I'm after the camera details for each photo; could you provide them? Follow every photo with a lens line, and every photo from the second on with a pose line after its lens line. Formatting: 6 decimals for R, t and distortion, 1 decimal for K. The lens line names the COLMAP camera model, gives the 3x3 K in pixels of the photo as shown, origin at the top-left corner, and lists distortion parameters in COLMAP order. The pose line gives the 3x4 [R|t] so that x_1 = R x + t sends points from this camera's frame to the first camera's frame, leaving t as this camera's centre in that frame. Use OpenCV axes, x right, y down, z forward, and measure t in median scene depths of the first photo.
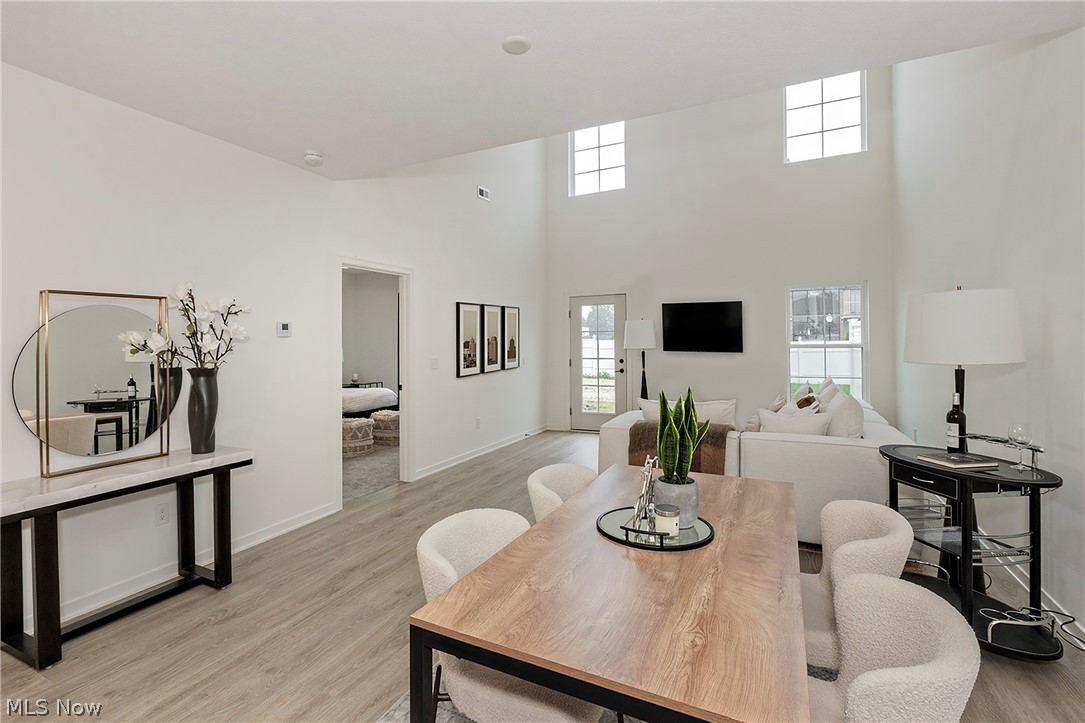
lens RADIAL K [[508.8, 0, 526.2], [0, 508.8, 342.8], [0, 0, 1]] dist [-0.003405, -0.000635]
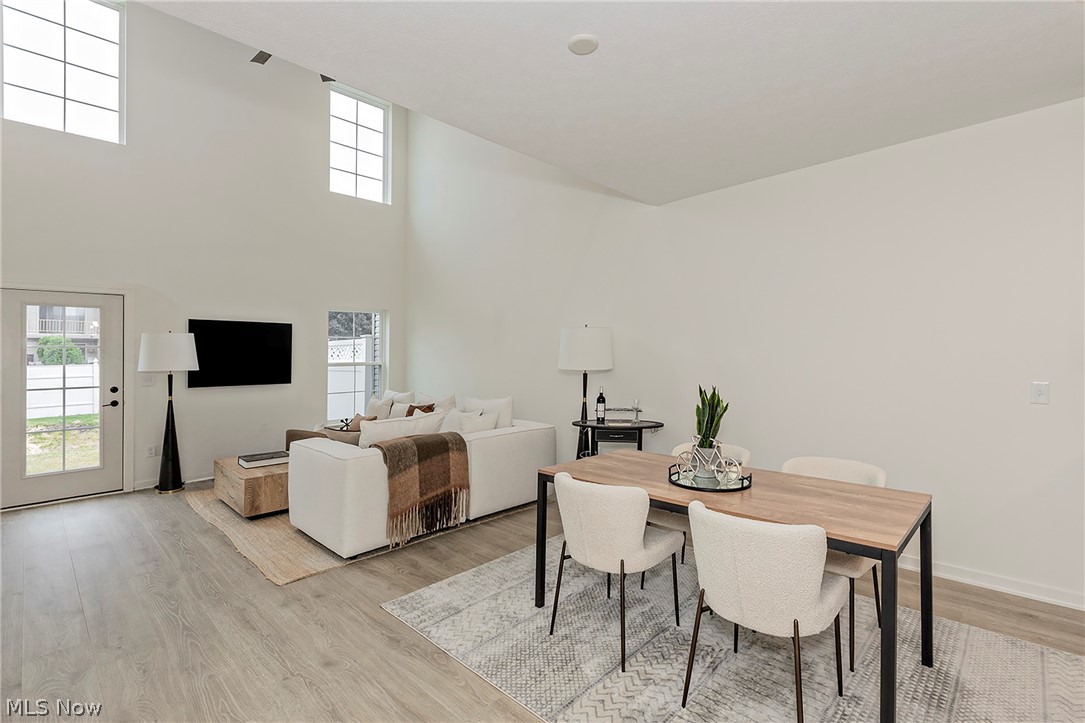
lens RADIAL K [[495.5, 0, 540.4], [0, 495.5, 357.0], [0, 0, 1]] dist [0.011071, -0.003135]
pose [[0.300890, 0.006730, 0.953635, -0.608025], [0.011501, 0.999877, -0.010685, 0.010877], [-0.953589, 0.014183, 0.300776, 0.507866]]
